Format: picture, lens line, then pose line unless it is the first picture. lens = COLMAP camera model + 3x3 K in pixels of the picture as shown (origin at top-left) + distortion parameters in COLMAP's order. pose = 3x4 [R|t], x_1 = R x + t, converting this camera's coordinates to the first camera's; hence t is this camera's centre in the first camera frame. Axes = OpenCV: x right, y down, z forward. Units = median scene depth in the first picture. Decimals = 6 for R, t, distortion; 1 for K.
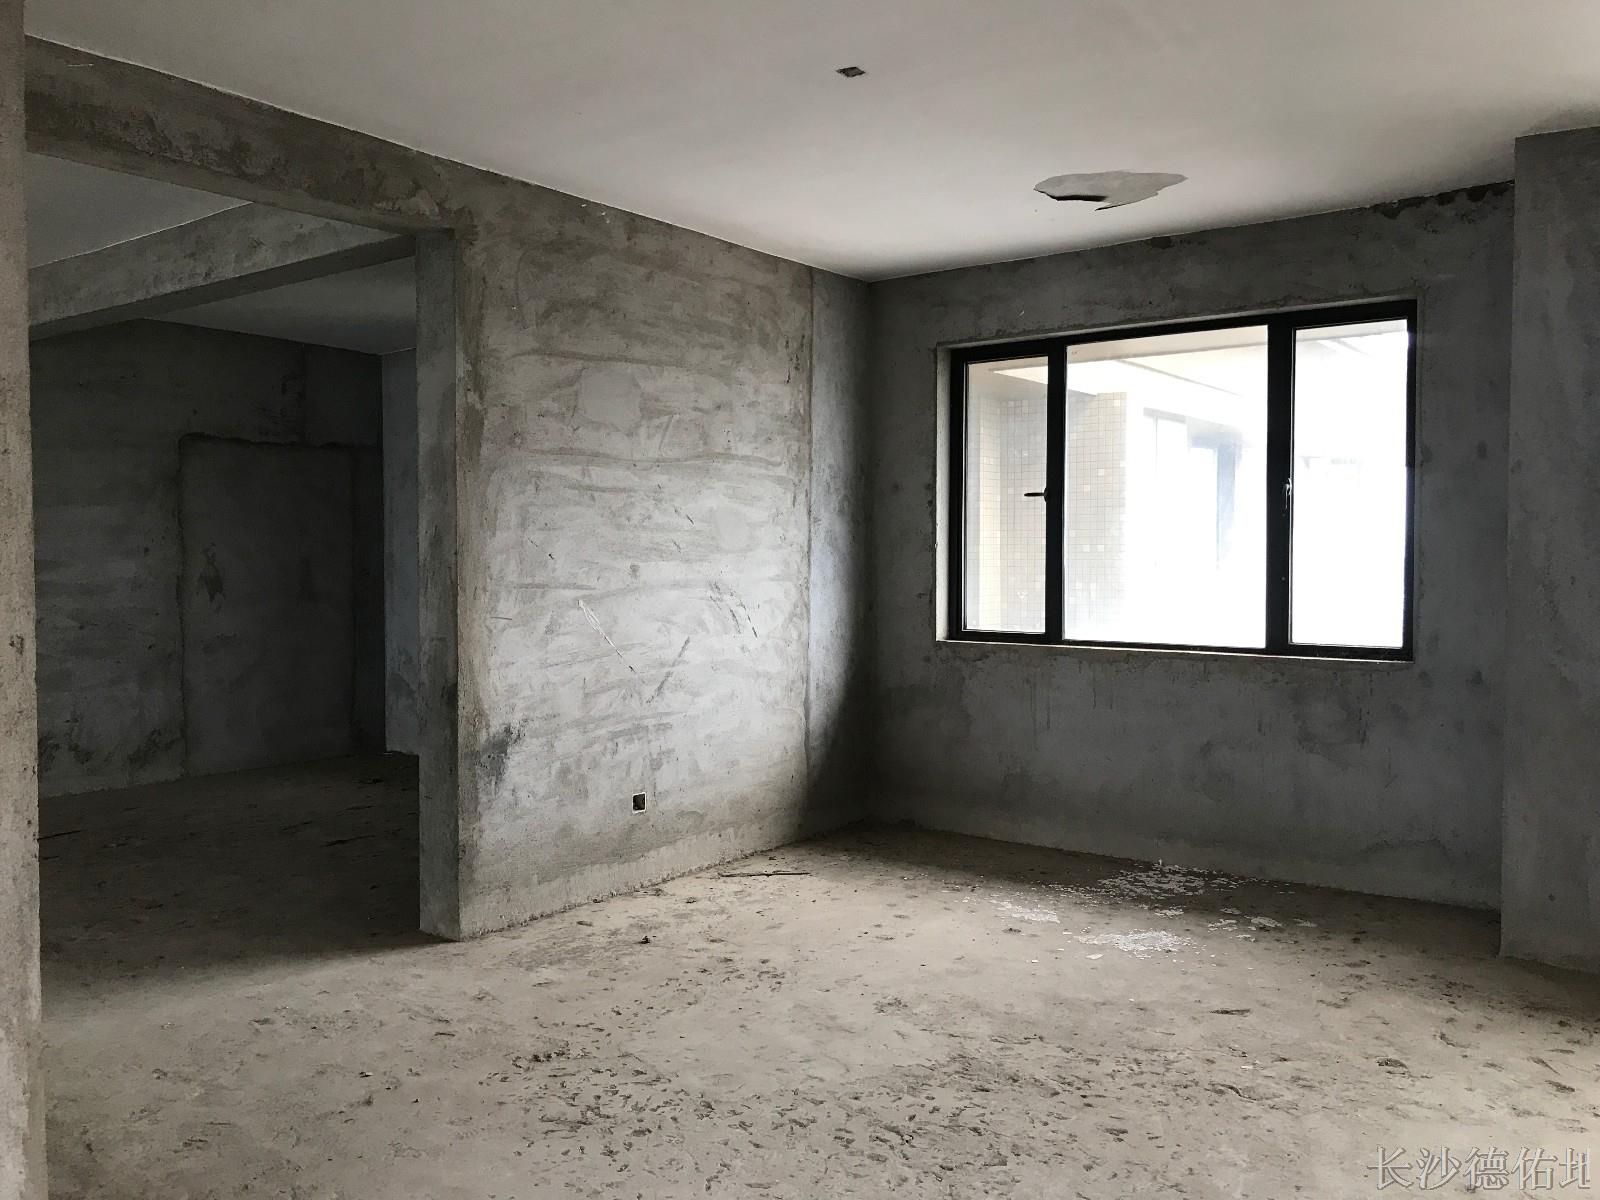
lens RADIAL K [[1329.1, 0, 793.7], [0, 1329.1, 594.4], [0, 0, 1]] dist [0.020298, -0.011846]
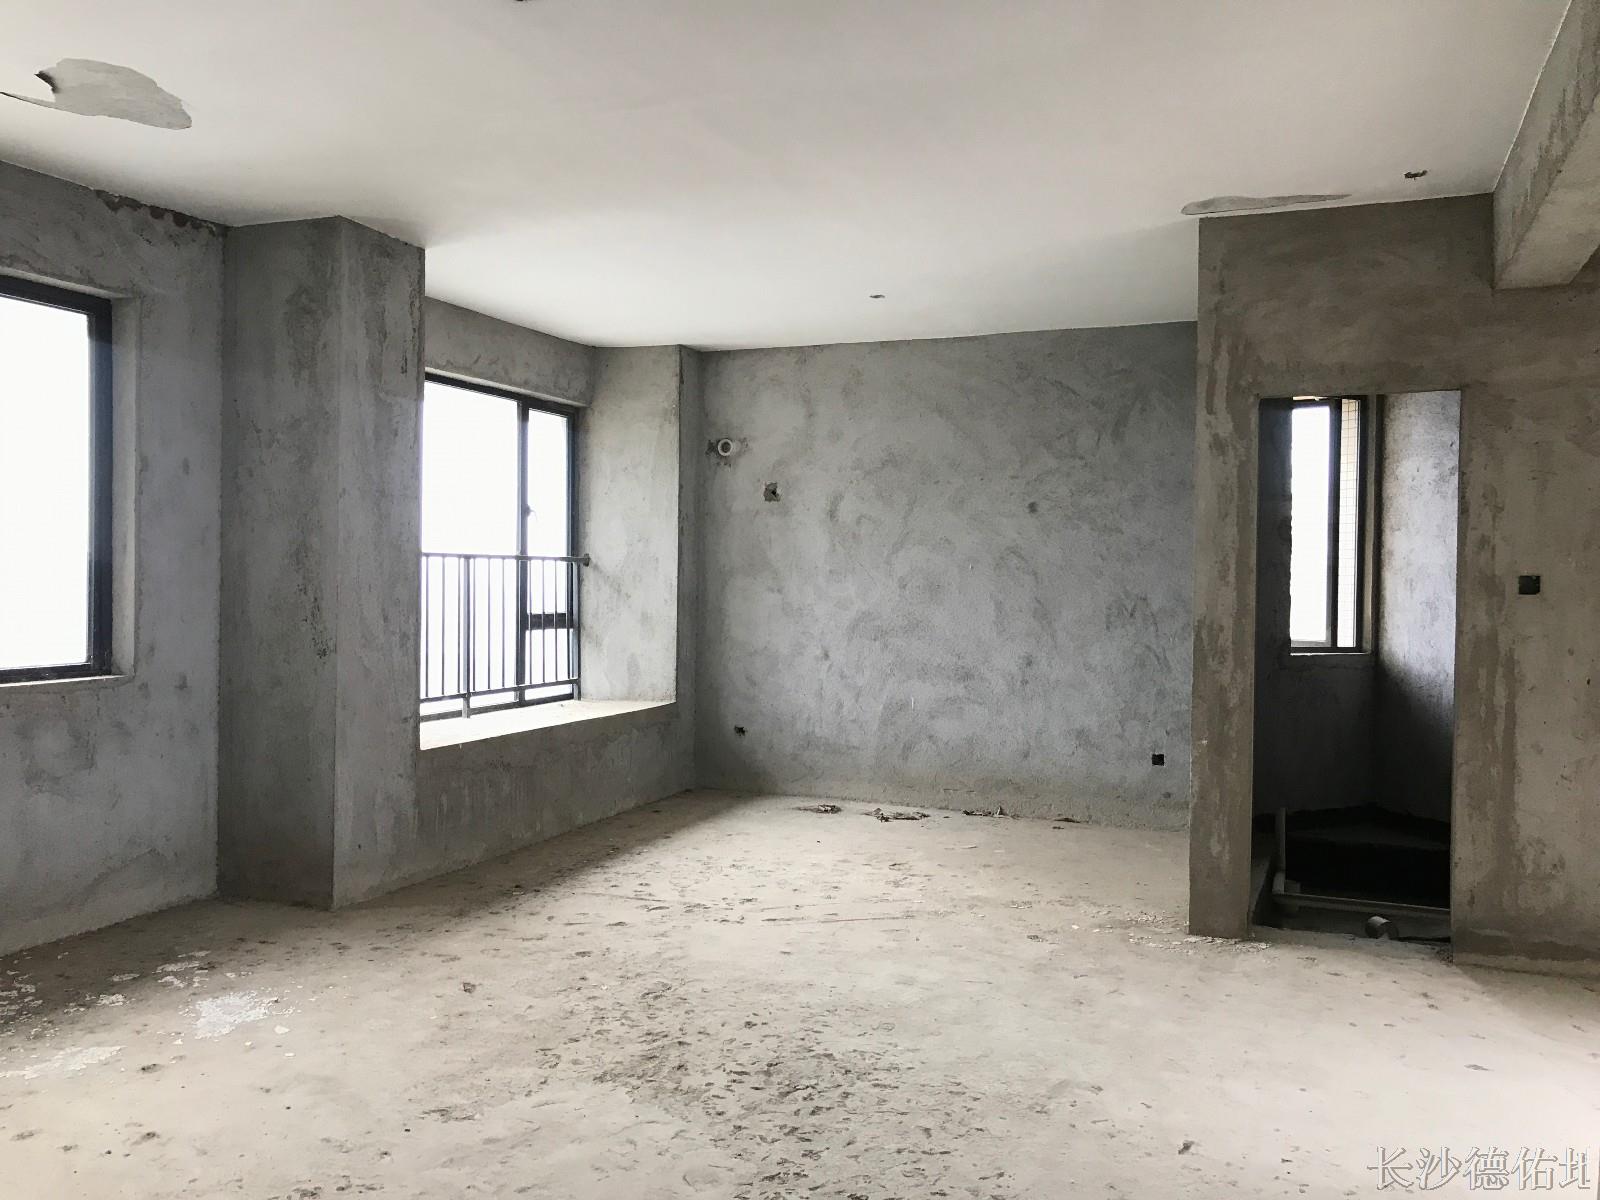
lens RADIAL K [[1329.1, 0, 806.4], [0, 1329.1, 594.3], [0, 0, 1]] dist [0.020298, -0.011846]
pose [[-0.259528, -0.017465, 0.965578, -0.776470], [0.019577, 0.999536, 0.023341, -0.027293], [-0.965537, 0.024961, -0.259066, 0.995102]]
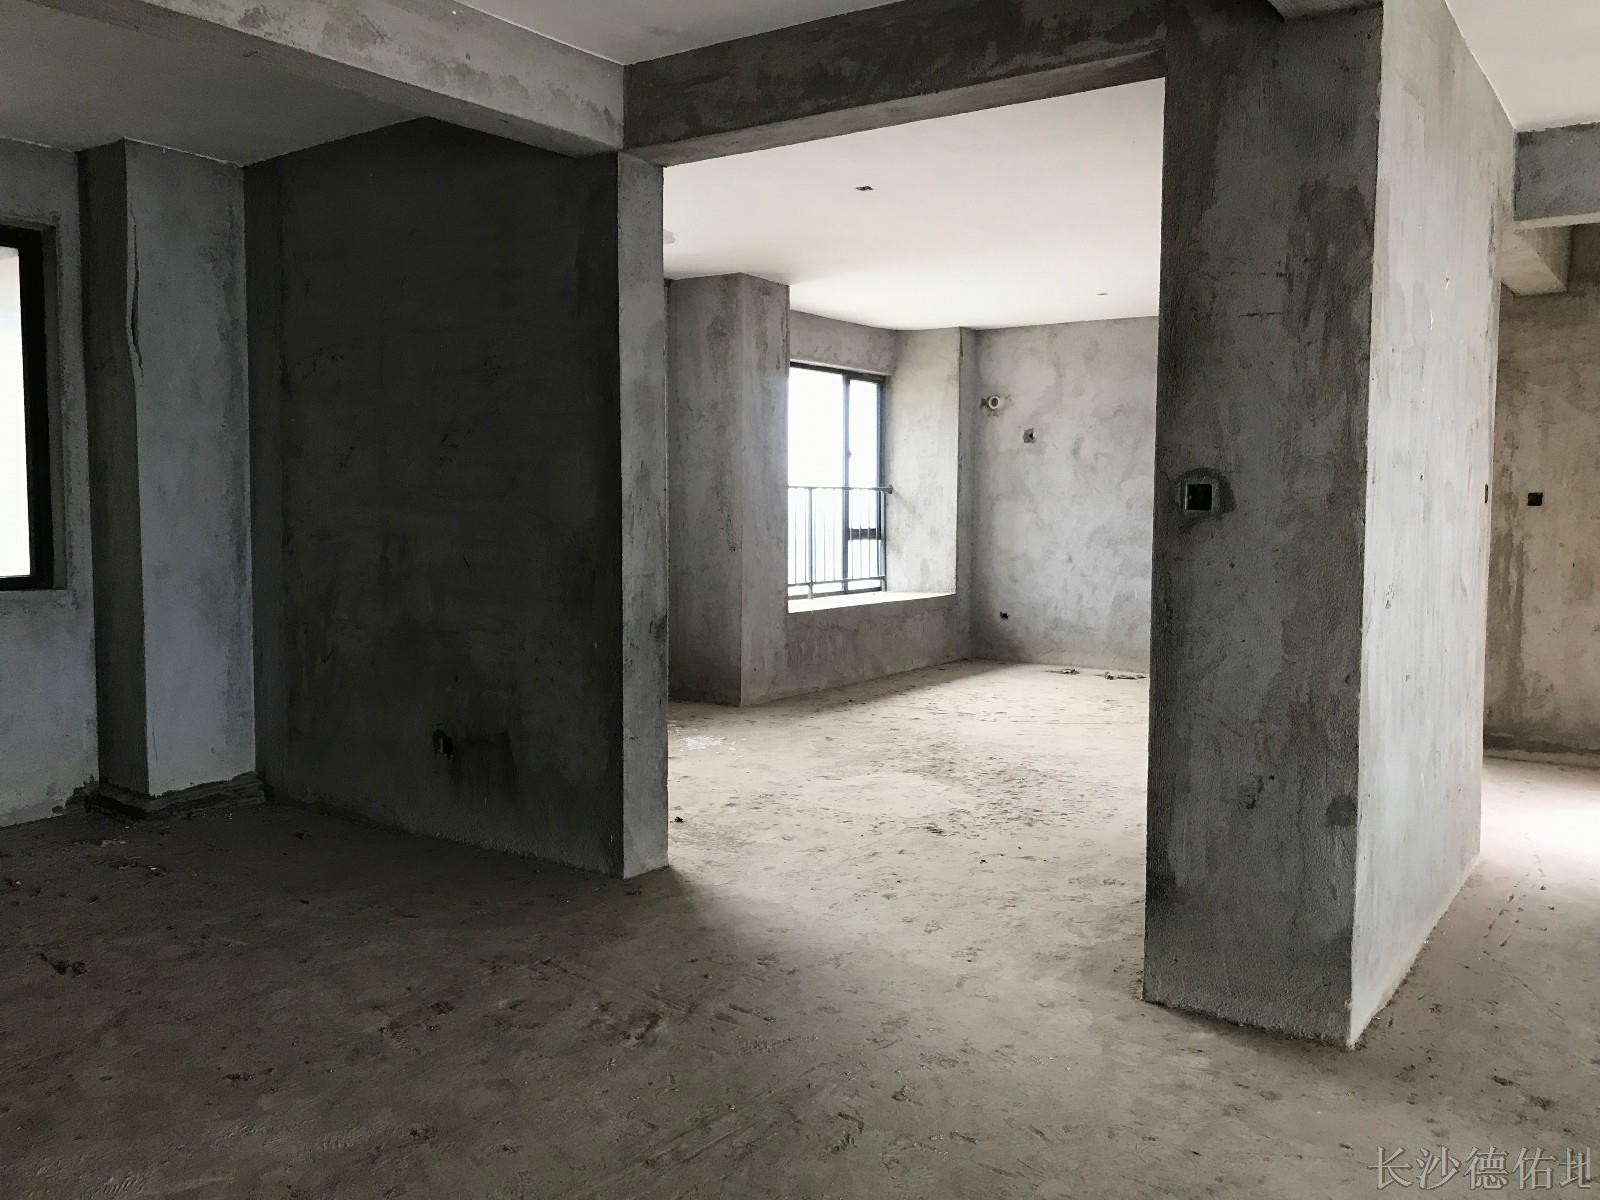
lens RADIAL K [[1329.1, 0, 798.8], [0, 1329.1, 596.6], [0, 0, 1]] dist [0.020298, -0.011846]
pose [[-0.037670, -0.072343, 0.996668, -1.491507], [0.028509, 0.996892, 0.073436, -0.024224], [-0.998883, 0.031180, -0.035490, 1.088538]]
